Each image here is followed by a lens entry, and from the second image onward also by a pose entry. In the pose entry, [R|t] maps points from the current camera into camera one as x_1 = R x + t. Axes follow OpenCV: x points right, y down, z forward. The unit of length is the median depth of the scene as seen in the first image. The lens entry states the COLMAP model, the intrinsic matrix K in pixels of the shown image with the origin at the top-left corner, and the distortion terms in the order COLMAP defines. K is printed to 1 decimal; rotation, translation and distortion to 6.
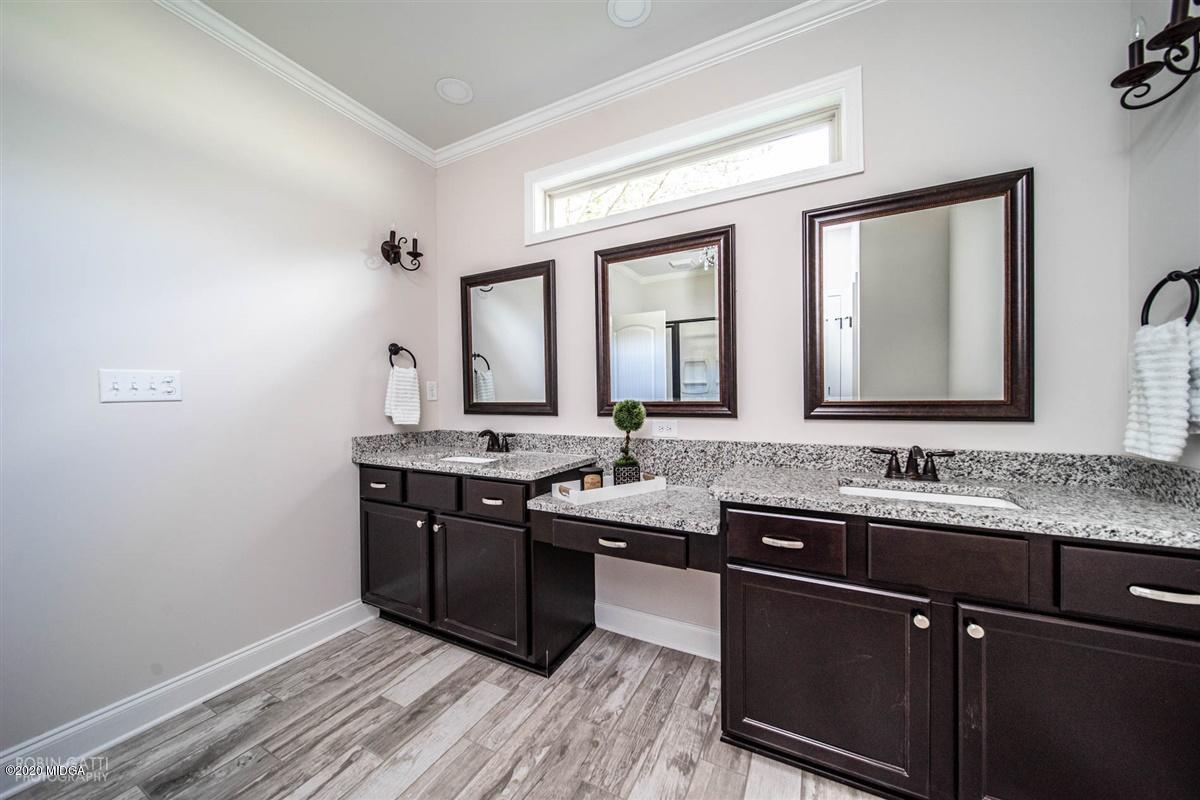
lens RADIAL K [[418.5, 0, 604.9], [0, 418.5, 401.1], [0, 0, 1]] dist [-0.000957, -0.000584]
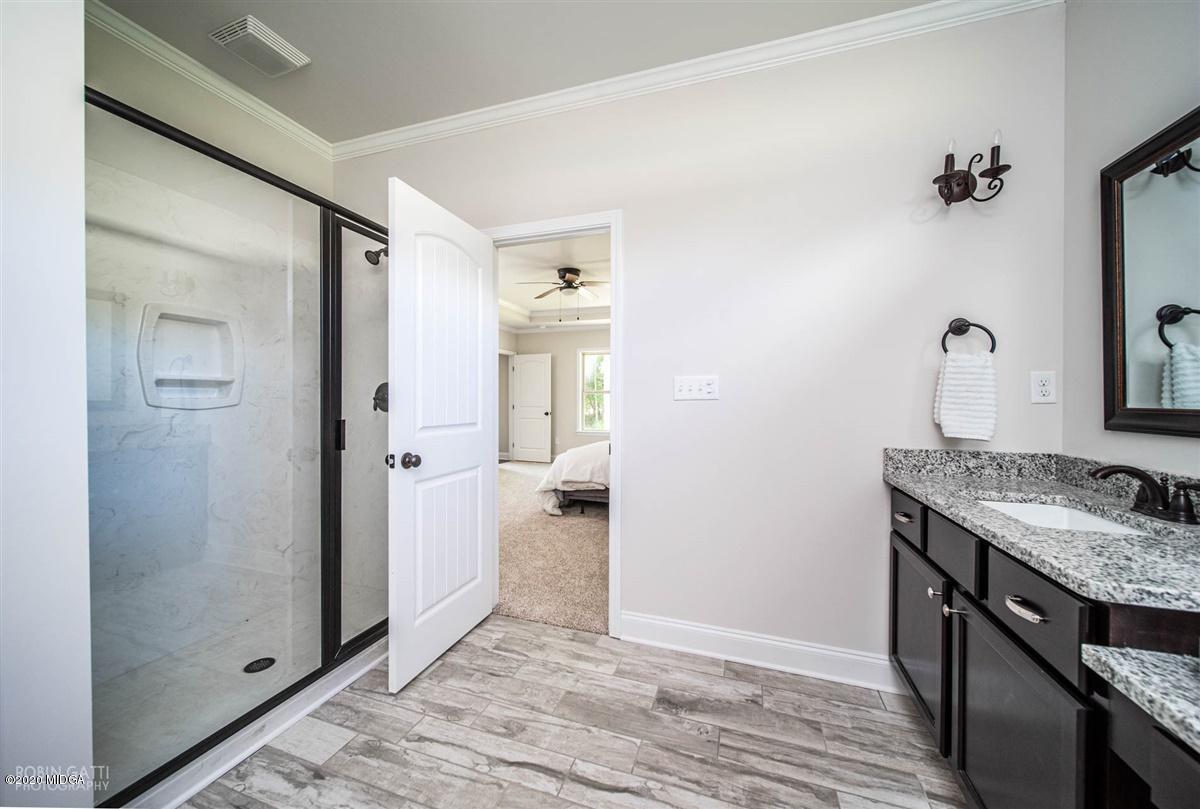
lens RADIAL K [[441.2, 0, 599.4], [0, 441.2, 403.4], [0, 0, 1]] dist [-0.001536, -0.000481]
pose [[0.143107, 0.015653, -0.989583, 0.164913], [-0.011853, 0.999830, 0.014101, -0.003197], [0.989636, 0.009712, 0.143268, 0.416515]]
